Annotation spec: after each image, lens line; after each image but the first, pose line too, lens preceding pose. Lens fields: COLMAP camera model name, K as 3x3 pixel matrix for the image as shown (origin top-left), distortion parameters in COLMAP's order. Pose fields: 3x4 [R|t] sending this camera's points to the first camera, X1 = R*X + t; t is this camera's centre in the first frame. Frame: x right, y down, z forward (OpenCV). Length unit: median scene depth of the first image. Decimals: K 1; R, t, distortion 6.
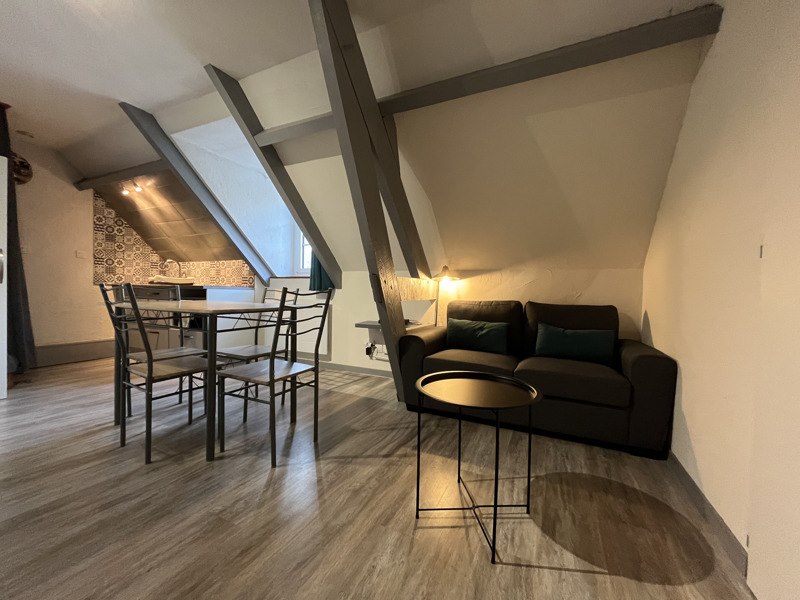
lens RADIAL K [[324.2, 0, 395.7], [0, 324.2, 297.4], [0, 0, 1]] dist [-0.000452, -0.000344]
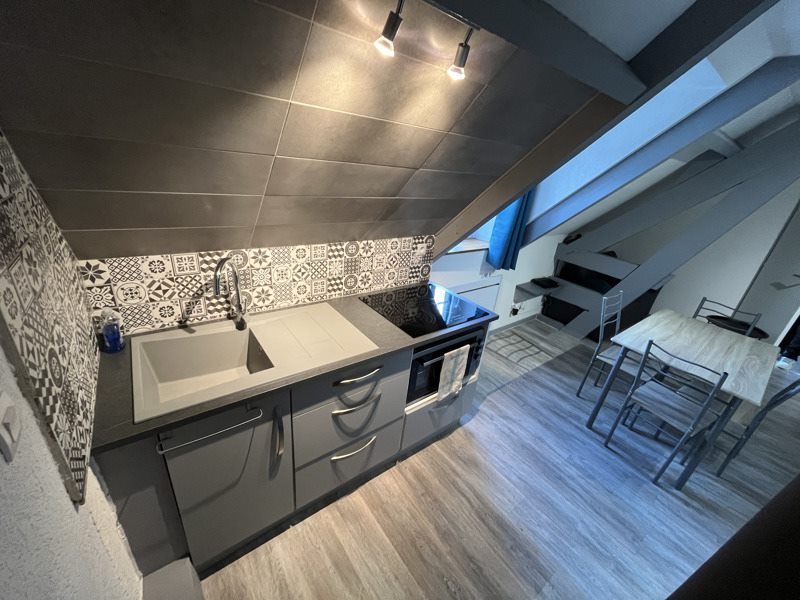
lens RADIAL K [[324.2, 0, 399.8], [0, 324.2, 300.9], [0, 0, 1]] dist [-0.000452, -0.000344]
pose [[0.443042, -0.341199, 0.829034, -0.969244], [-0.087088, 0.903991, 0.418588, -0.243814], [-0.892261, -0.257651, 0.370792, 0.802424]]
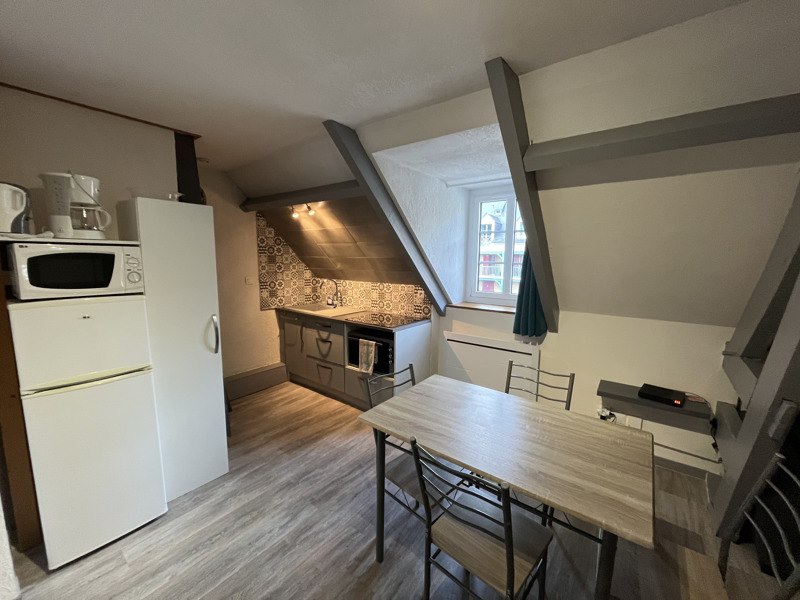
lens RADIAL K [[324.2, 0, 398.3], [0, 324.2, 300.9], [0, 0, 1]] dist [-0.000452, -0.000344]
pose [[0.978659, 0.014771, -0.204961, -0.342353], [0.008932, 0.993413, 0.114242, -0.173815], [0.205298, -0.113635, 0.972080, 0.159009]]
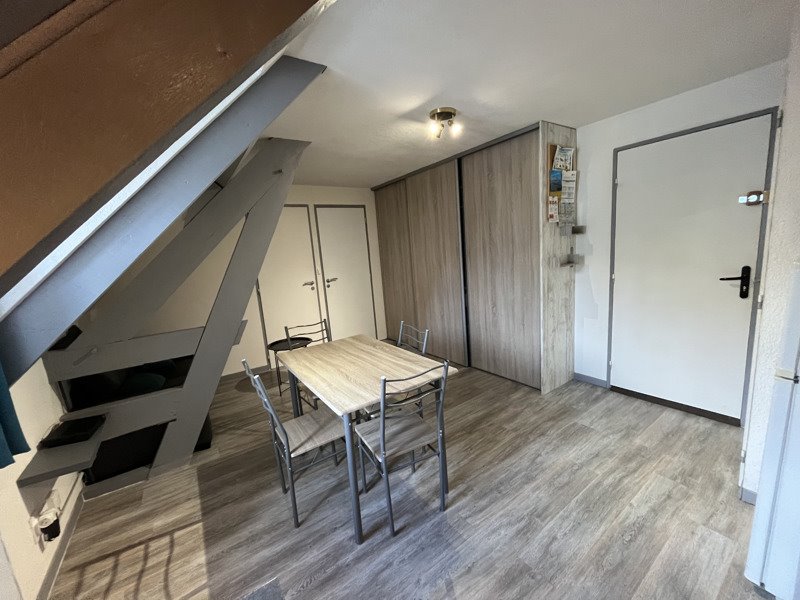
lens RADIAL K [[324.2, 0, 397.0], [0, 324.2, 300.5], [0, 0, 1]] dist [-0.000452, -0.000344]
pose [[-0.868352, -0.035807, 0.494654, -0.614298], [0.066101, 0.980136, 0.186987, -0.175261], [-0.491524, 0.195068, -0.848736, 0.916417]]
